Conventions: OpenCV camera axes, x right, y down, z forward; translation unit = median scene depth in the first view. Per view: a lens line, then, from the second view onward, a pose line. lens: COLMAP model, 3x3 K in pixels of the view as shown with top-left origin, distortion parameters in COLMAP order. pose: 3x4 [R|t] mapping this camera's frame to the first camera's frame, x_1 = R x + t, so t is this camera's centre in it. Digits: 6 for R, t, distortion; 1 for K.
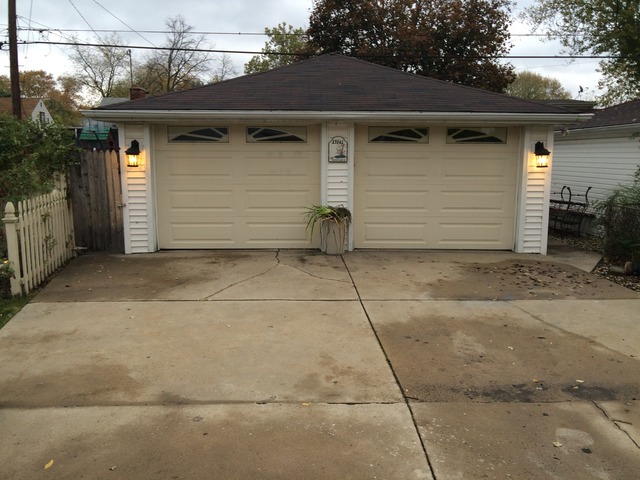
lens RADIAL K [[545.5, 0, 318.4], [0, 545.5, 239.8], [0, 0, 1]] dist [0.030683, -0.053088]
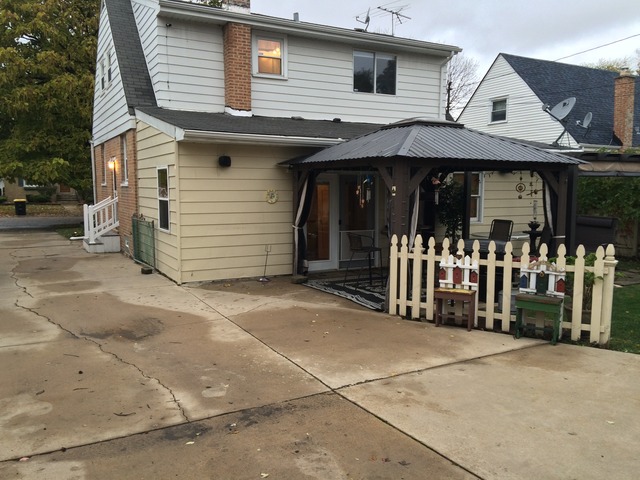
lens RADIAL K [[545.5, 0, 318.5], [0, 545.5, 240.3], [0, 0, 1]] dist [0.030683, -0.053088]
pose [[-0.884885, 0.044546, -0.463674, 0.736002], [-0.073739, 0.969469, 0.233863, -0.325094], [0.459936, 0.241132, -0.854584, 1.904090]]
